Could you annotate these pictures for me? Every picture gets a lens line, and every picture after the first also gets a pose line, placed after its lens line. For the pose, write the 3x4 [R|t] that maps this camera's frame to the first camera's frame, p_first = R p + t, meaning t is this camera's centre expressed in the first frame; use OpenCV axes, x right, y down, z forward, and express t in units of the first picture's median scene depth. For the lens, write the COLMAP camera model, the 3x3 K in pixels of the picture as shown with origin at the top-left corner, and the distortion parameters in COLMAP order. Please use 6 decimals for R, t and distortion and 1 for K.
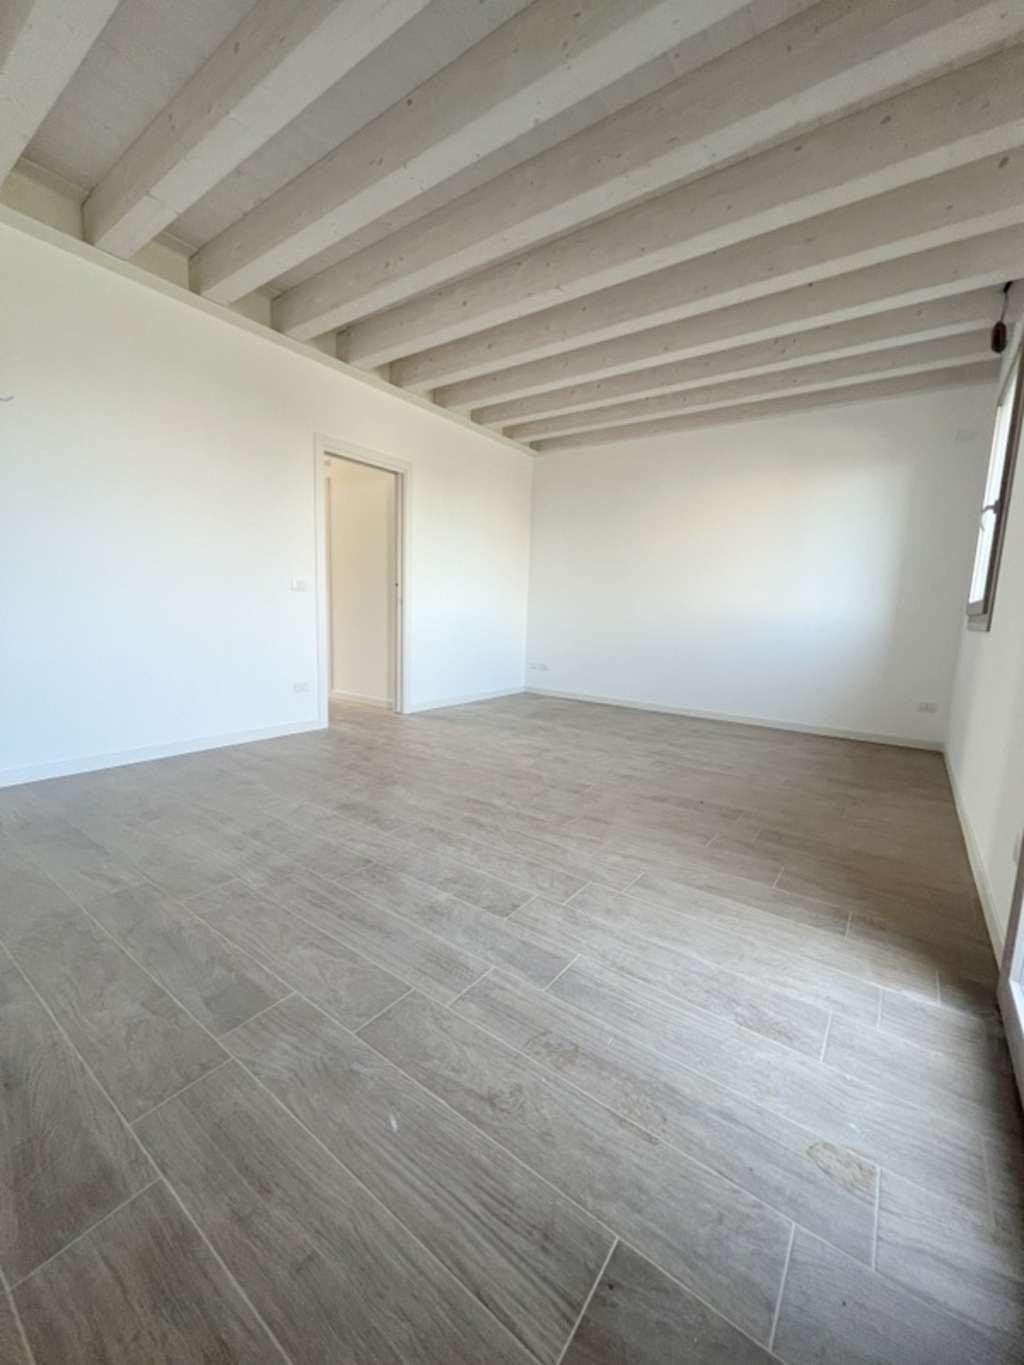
lens RADIAL K [[546.1, 0, 512.7], [0, 546.1, 683.7], [0, 0, 1]] dist [-0.002529, 0.000118]
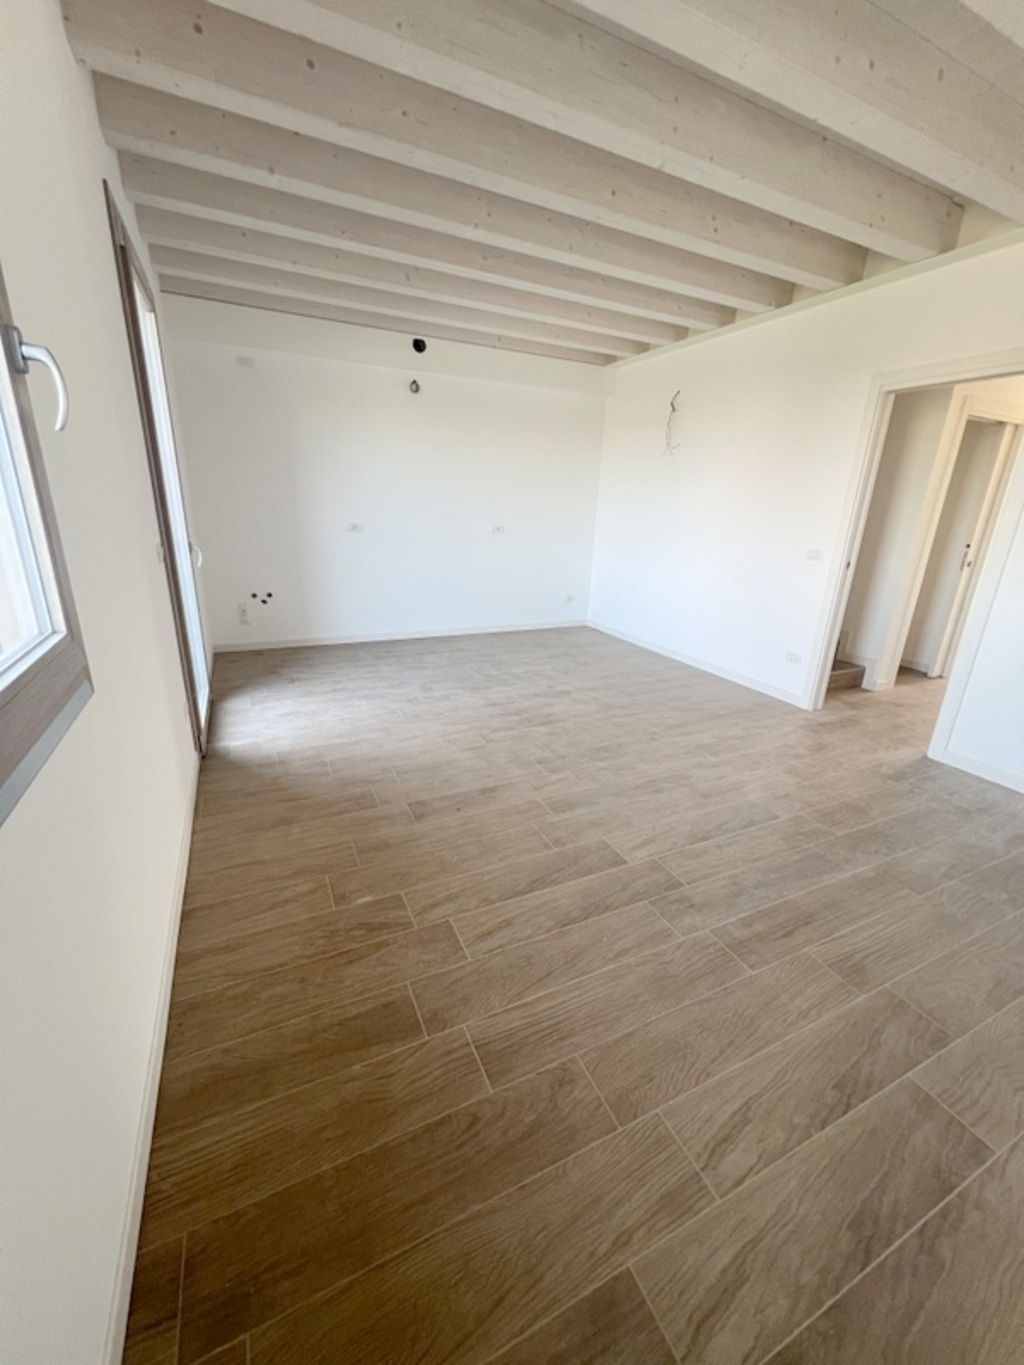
lens RADIAL K [[546.1, 0, 511.8], [0, 546.1, 685.1], [0, 0, 1]] dist [-0.002529, 0.000118]
pose [[-0.477178, 0.232832, -0.847402, 1.147026], [-0.170274, 0.921496, 0.349073, -0.331888], [0.862153, 0.310860, -0.400073, 1.554604]]
